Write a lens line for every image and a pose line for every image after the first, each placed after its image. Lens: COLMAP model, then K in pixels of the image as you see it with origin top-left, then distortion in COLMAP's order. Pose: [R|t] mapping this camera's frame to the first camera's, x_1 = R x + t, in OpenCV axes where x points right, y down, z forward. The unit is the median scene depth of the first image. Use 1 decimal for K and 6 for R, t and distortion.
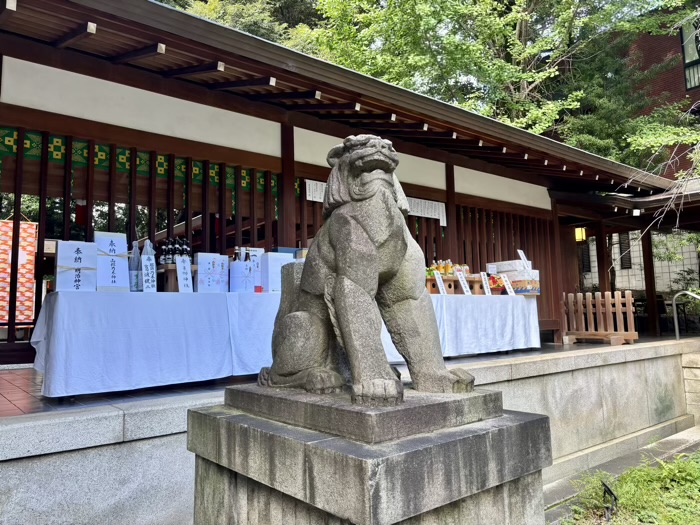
lens RADIAL K [[524.4, 0, 351.2], [0, 524.4, 259.2], [0, 0, 1]] dist [0.029751, -0.037118]
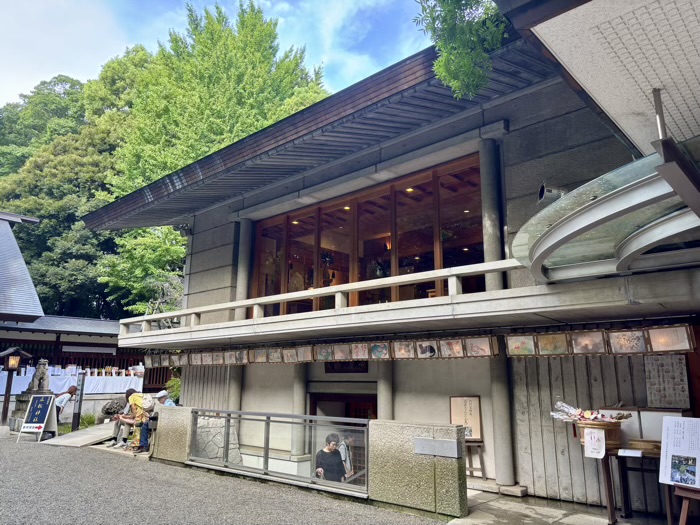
lens RADIAL K [[524.4, 0, 363.4], [0, 524.4, 254.3], [0, 0, 1]] dist [0.029751, -0.037118]
pose [[0.985454, 0.064900, 0.157061, 1.218188], [-0.044431, 0.990453, -0.130493, -0.345289], [-0.164031, 0.121616, 0.978930, -2.763328]]
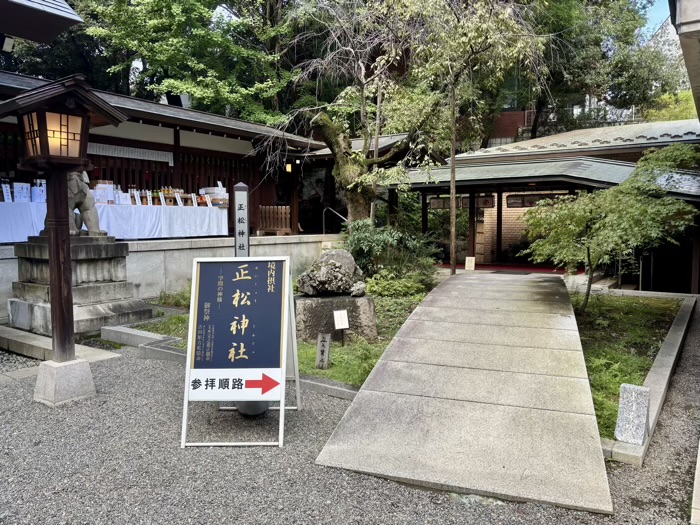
lens RADIAL K [[524.4, 0, 352.5], [0, 524.4, 260.9], [0, 0, 1]] dist [0.029751, -0.037118]
pose [[0.958443, 0.001801, 0.285280, 0.261474], [-0.054207, 0.982912, 0.175915, -0.096611], [-0.280088, -0.184069, 0.942162, -0.917103]]
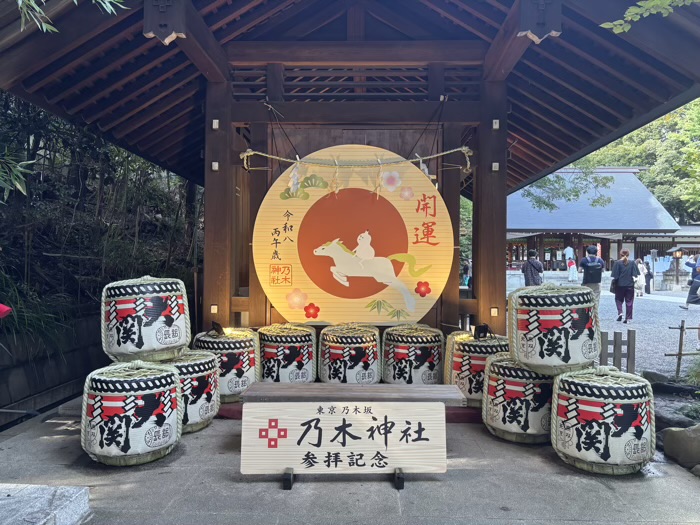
lens RADIAL K [[524.4, 0, 351.8], [0, 524.4, 264.7], [0, 0, 1]] dist [0.029751, -0.037118]
pose [[0.755055, 0.022235, -0.655284, 0.952125], [0.049664, 0.994614, 0.090974, -0.573408], [0.653778, -0.101235, 0.749884, -5.406337]]
